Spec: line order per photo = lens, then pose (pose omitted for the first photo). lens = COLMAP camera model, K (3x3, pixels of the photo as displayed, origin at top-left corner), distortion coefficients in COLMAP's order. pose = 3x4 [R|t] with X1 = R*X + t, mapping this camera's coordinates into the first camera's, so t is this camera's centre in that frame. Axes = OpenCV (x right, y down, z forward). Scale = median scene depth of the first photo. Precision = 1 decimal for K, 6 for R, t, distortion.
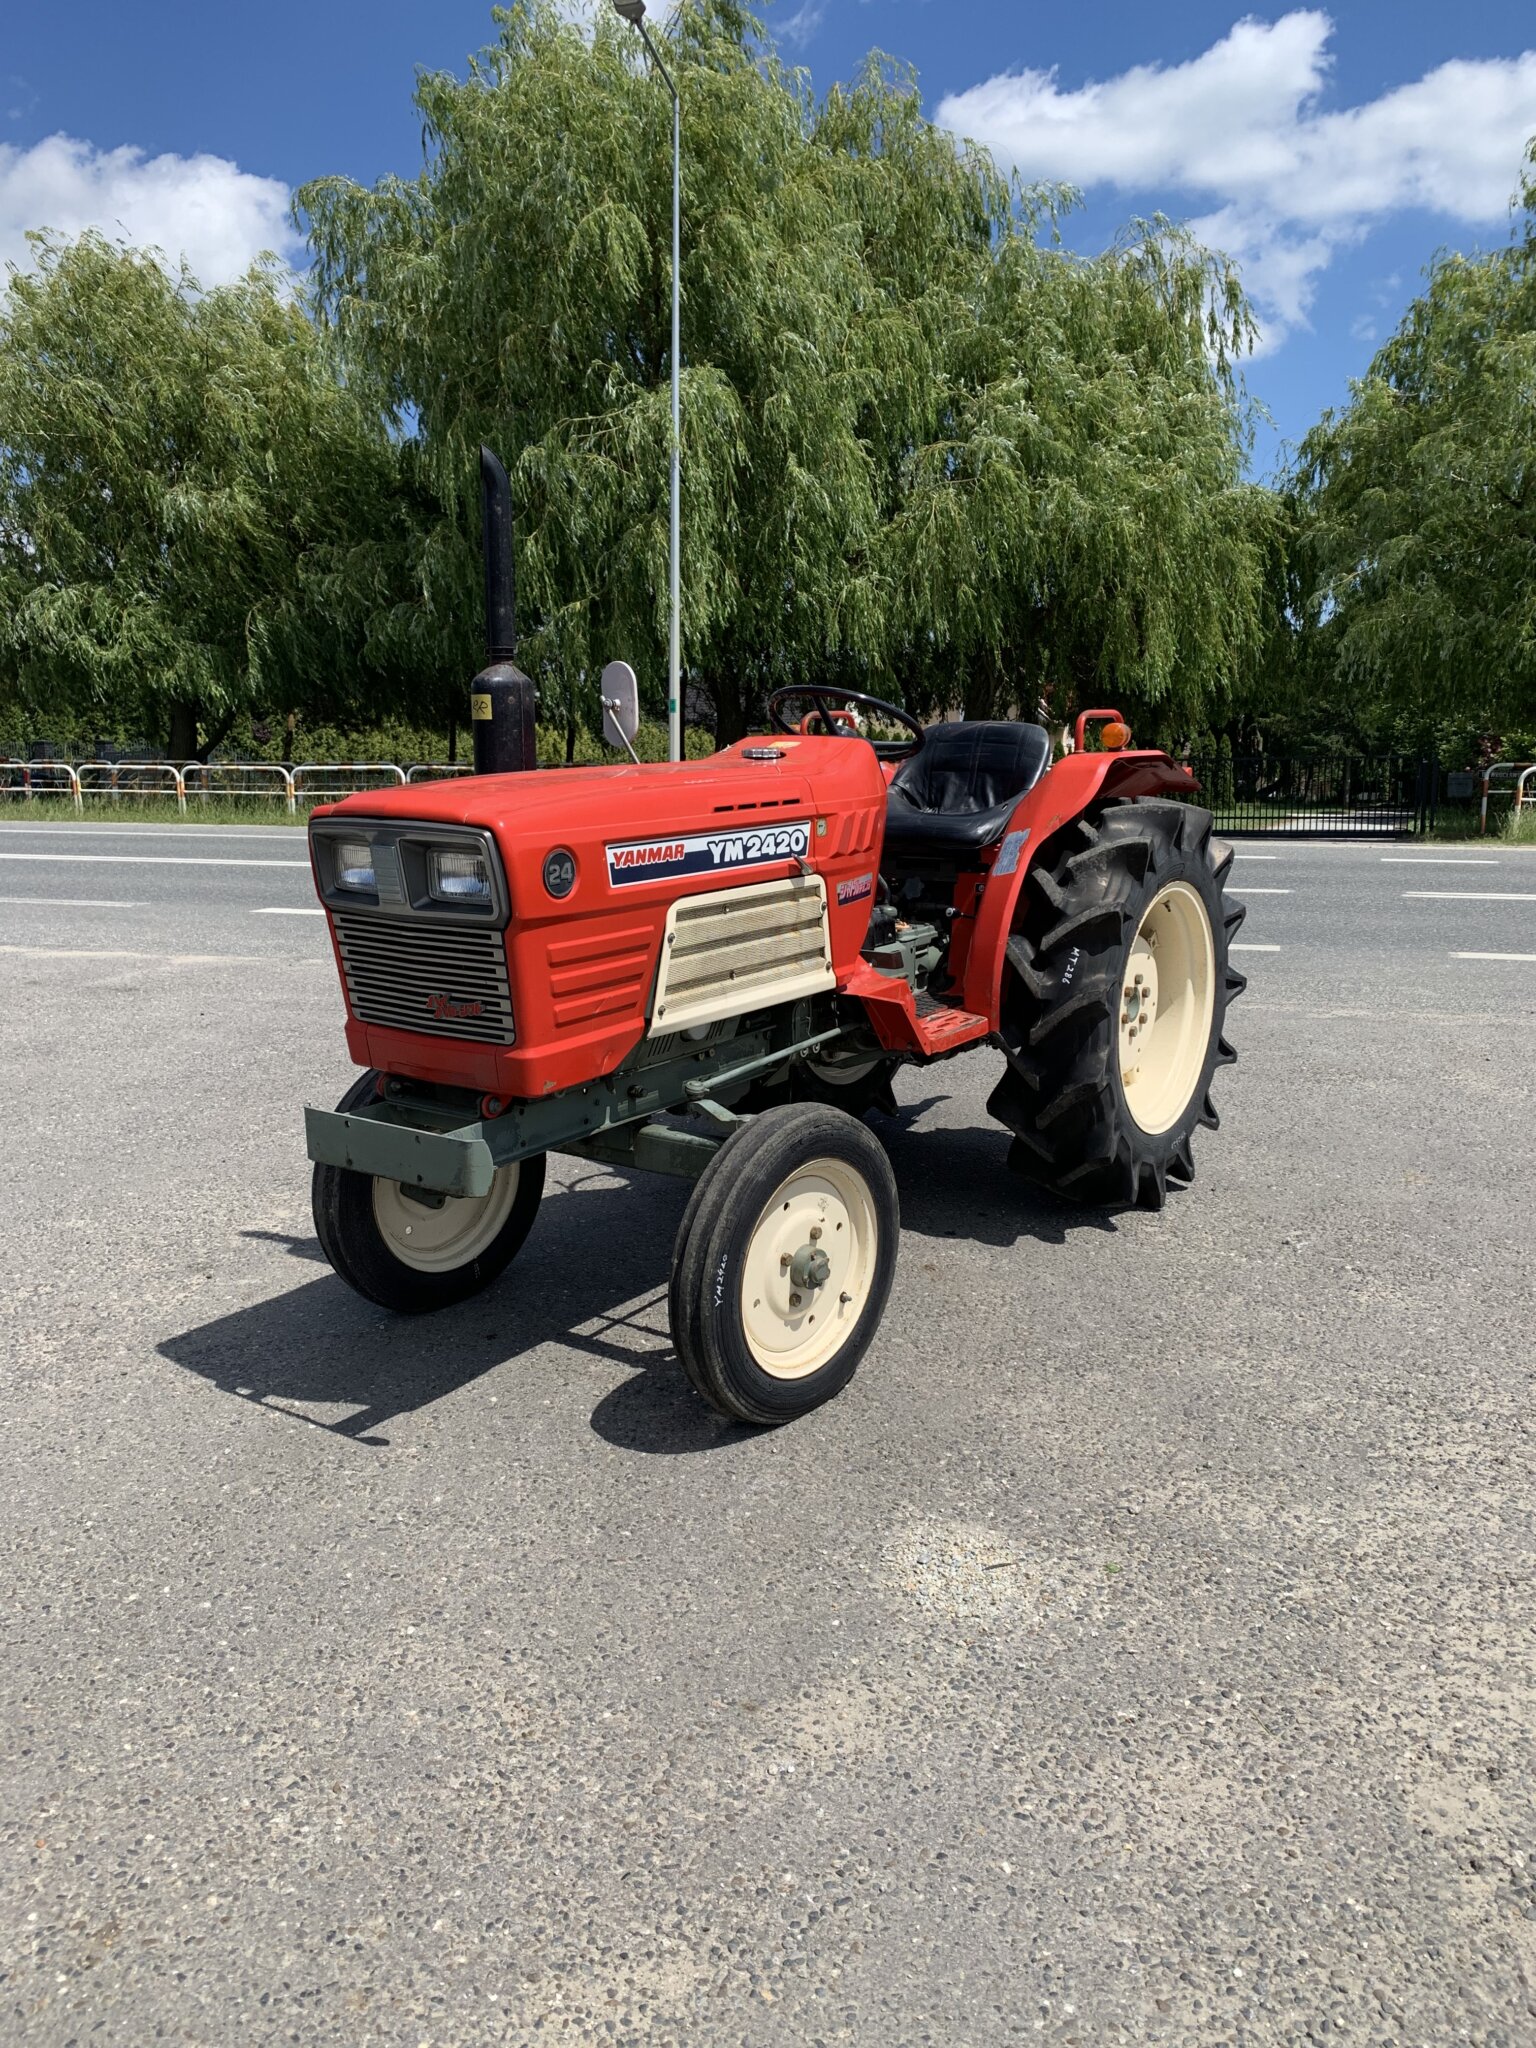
lens RADIAL K [[1584.4, 0, 730.0], [0, 1584.4, 984.5], [0, 0, 1]] dist [-0.000216, -0.002277]
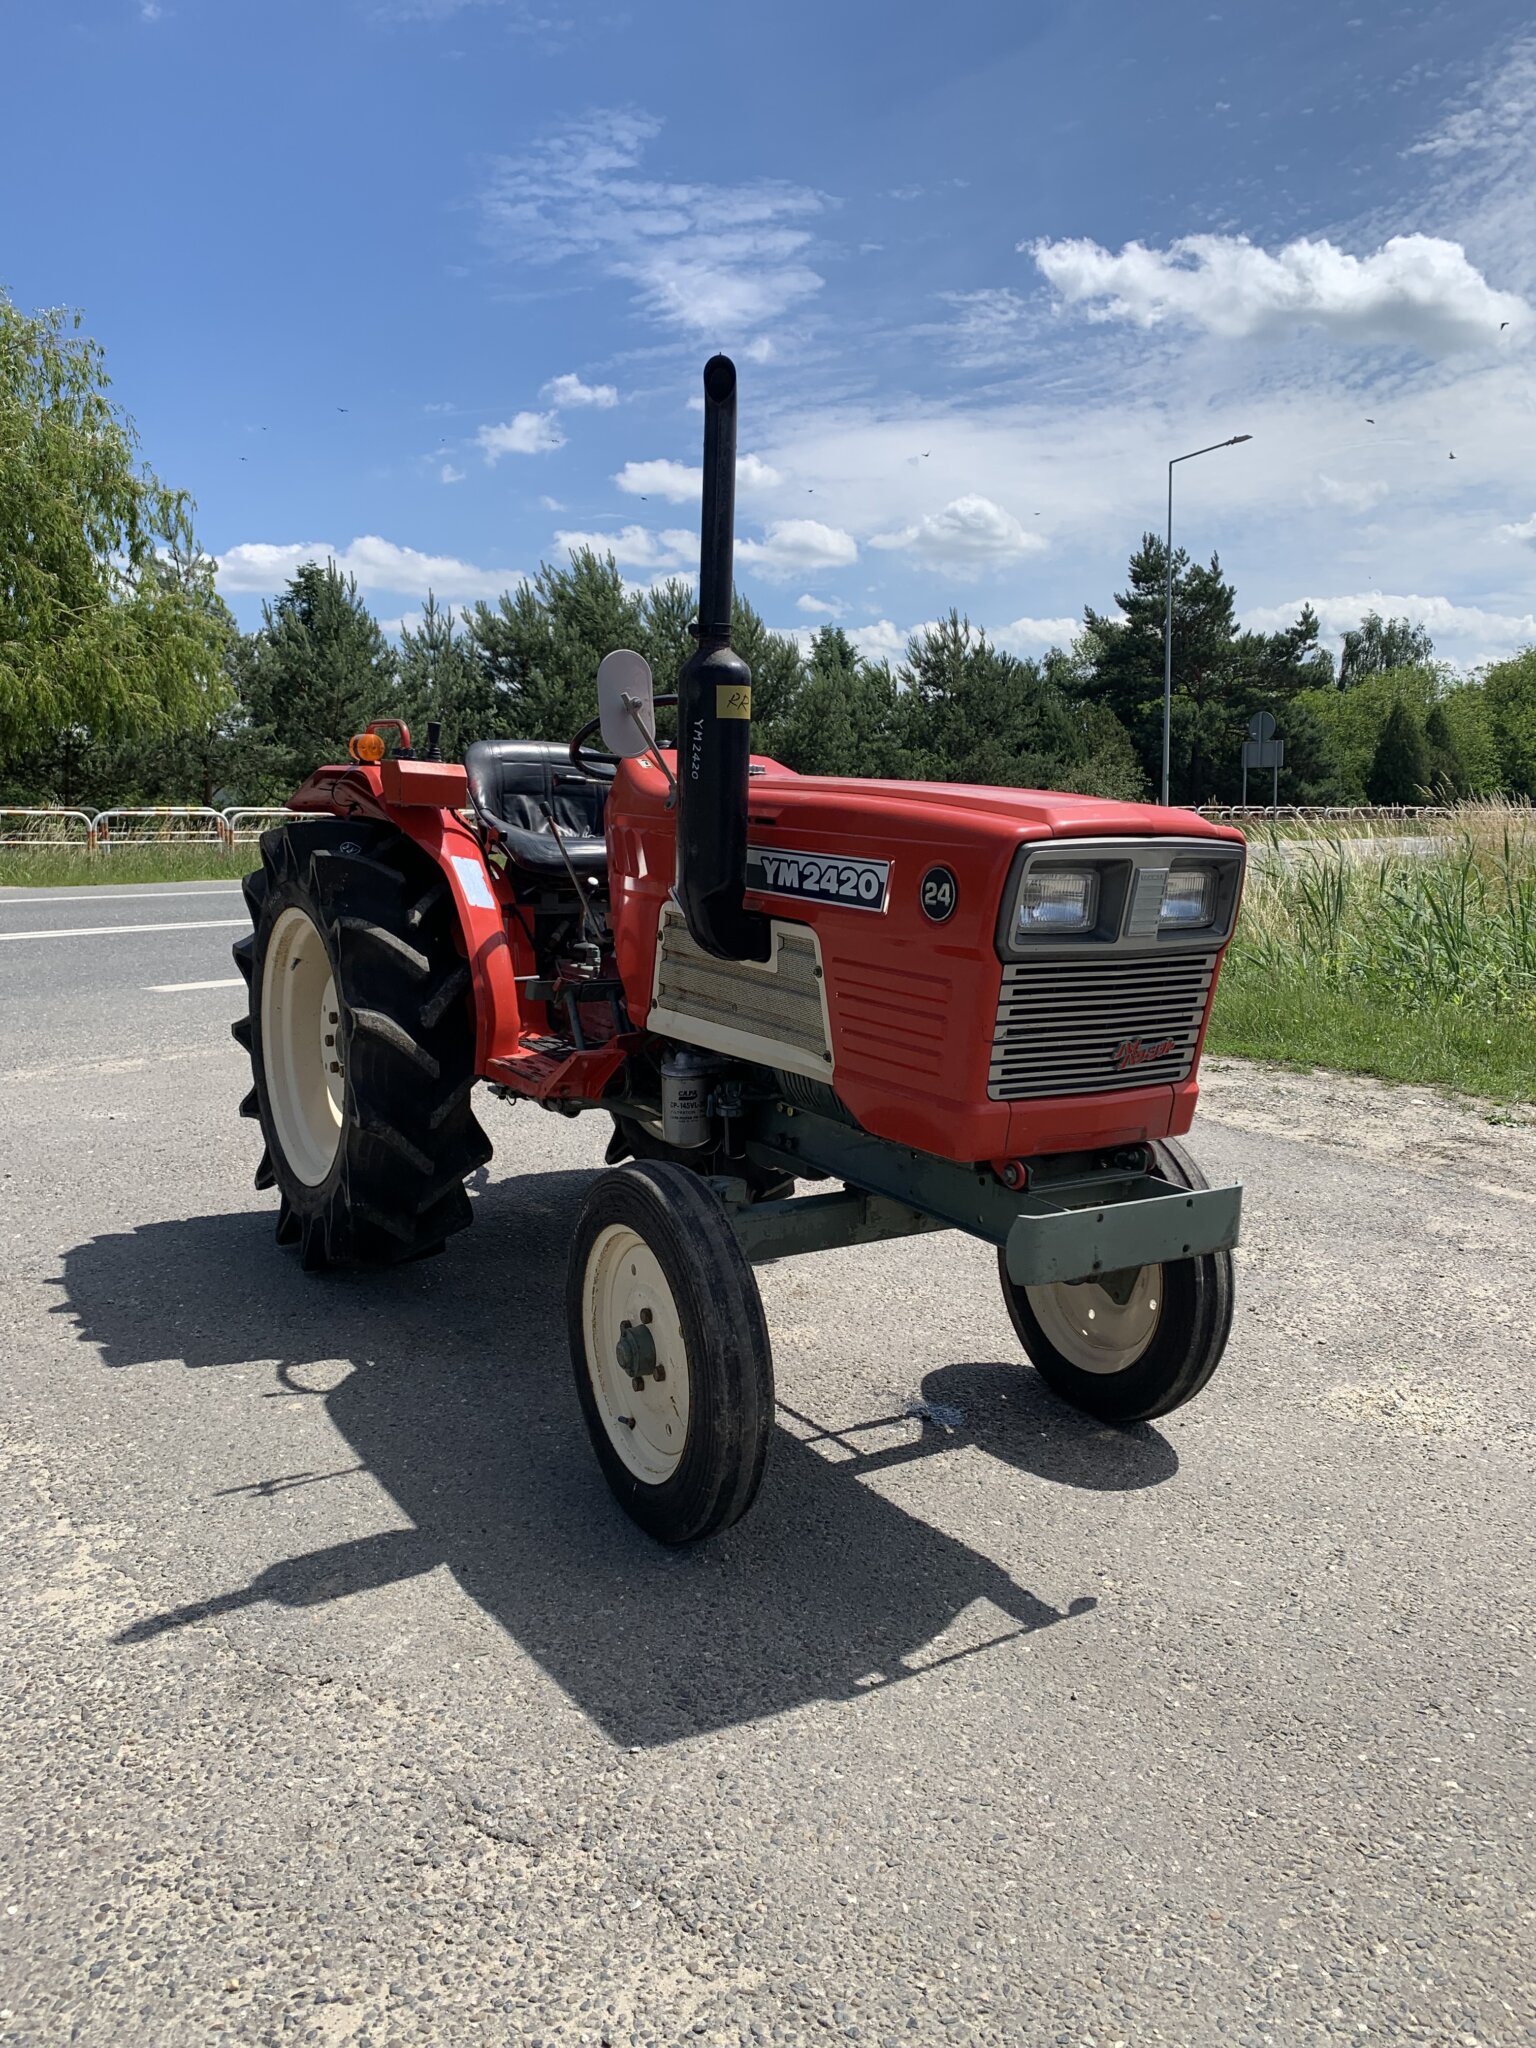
lens RADIAL K [[1605.6, 0, 814.7], [0, 1605.6, 1016.4], [0, 0, 1]] dist [-0.002936, -0.007288]
pose [[0.341015, -0.120364, 0.932320, -0.915960], [0.126150, 0.988658, 0.081496, -0.086587], [-0.931555, 0.089821, 0.352331, 0.738698]]
